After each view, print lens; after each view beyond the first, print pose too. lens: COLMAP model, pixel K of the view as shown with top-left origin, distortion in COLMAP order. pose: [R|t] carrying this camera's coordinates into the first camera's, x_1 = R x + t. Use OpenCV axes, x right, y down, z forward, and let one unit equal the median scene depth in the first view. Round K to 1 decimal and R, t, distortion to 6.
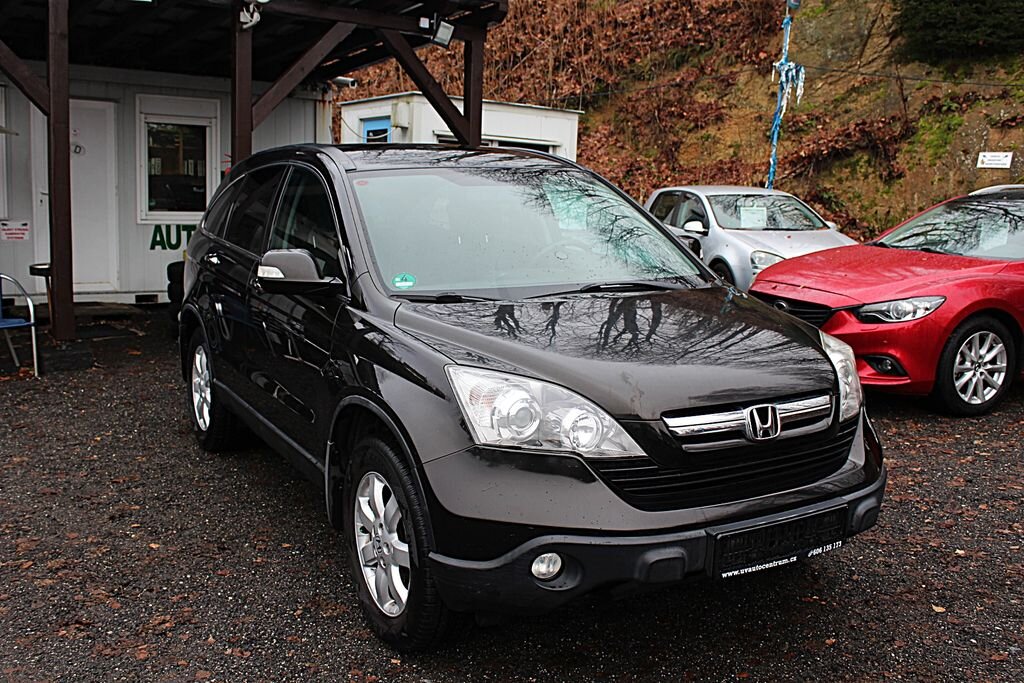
lens RADIAL K [[995.5, 0, 512.0], [0, 995.5, 341.5], [0, 0, 1]] dist [-0.141751, 0.157191]
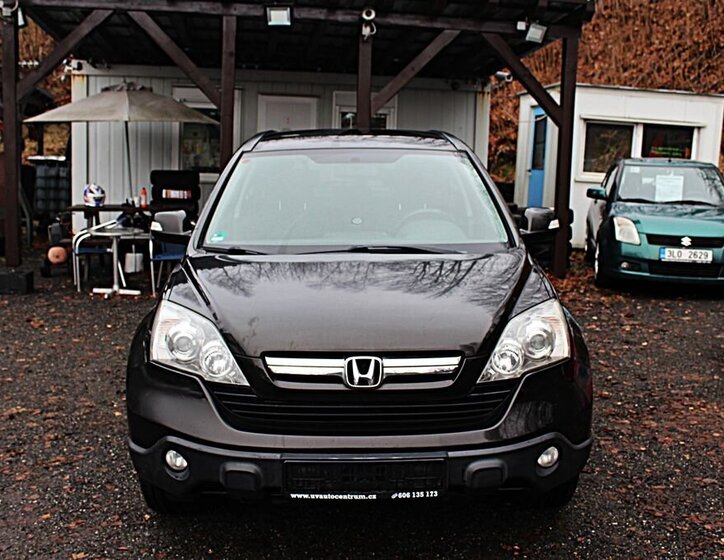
lens RADIAL K [[814.5, 0, 362.0], [0, 814.5, 280.0], [0, 0, 1]] dist [-0.140796, 0.149963]
pose [[0.879008, 0.066980, -0.472080, 0.207963], [-0.071230, 0.997420, 0.008886, -0.009682], [0.471457, 0.025815, 0.881511, 0.052355]]
